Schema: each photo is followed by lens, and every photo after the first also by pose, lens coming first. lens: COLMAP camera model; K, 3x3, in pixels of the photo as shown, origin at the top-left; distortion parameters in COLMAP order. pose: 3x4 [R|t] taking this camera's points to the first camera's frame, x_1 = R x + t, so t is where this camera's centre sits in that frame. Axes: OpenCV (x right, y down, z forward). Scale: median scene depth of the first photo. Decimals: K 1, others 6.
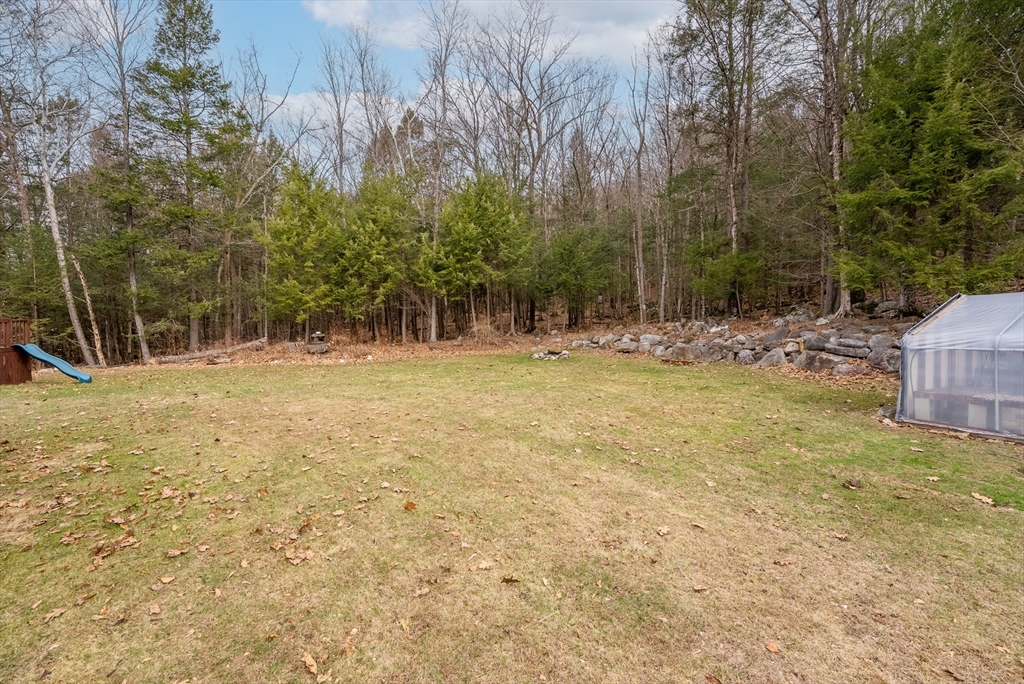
lens RADIAL K [[413.0, 0, 507.5], [0, 413.0, 342.3], [0, 0, 1]] dist [-0.019648, 0.000414]
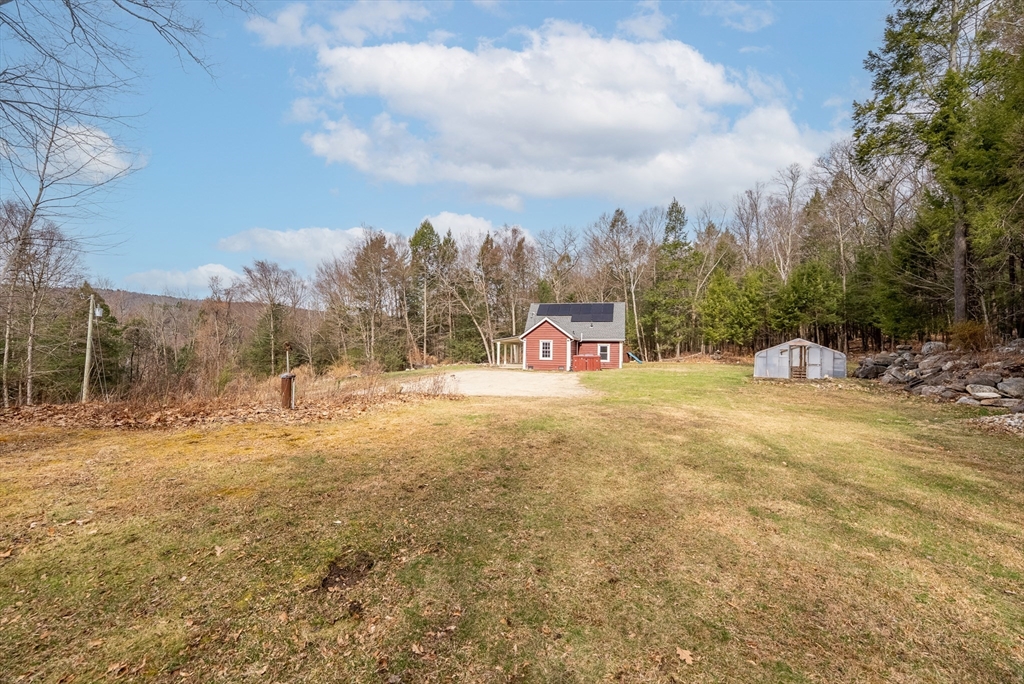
lens RADIAL K [[412.6, 0, 513.7], [0, 412.6, 338.9], [0, 0, 1]] dist [0.001171, 0.000278]
pose [[0.438415, -0.011446, -0.898700, 1.019755], [-0.030740, 0.999143, -0.027721, 0.009989], [0.898247, 0.039780, 0.437688, -0.944581]]
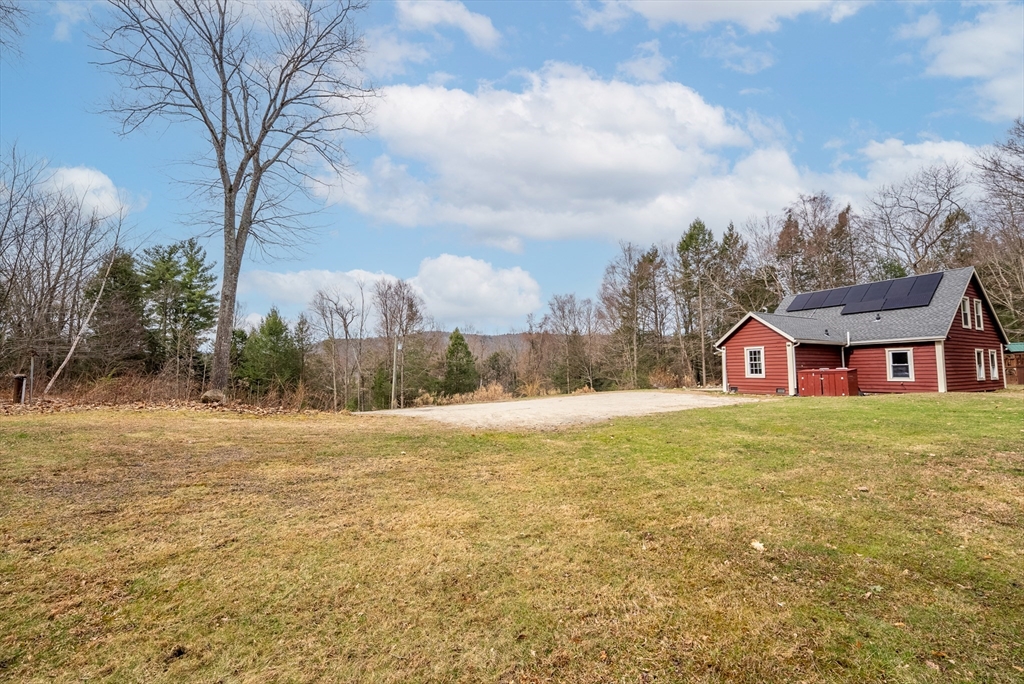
lens RADIAL K [[416.4, 0, 531.5], [0, 416.4, 345.6], [0, 0, 1]] dist [0.001195, 0.000112]
pose [[-0.335200, -0.052533, -0.940681, 0.844210], [-0.006750, 0.998553, -0.053359, 0.020129], [0.942123, -0.011536, -0.335069, -0.421539]]
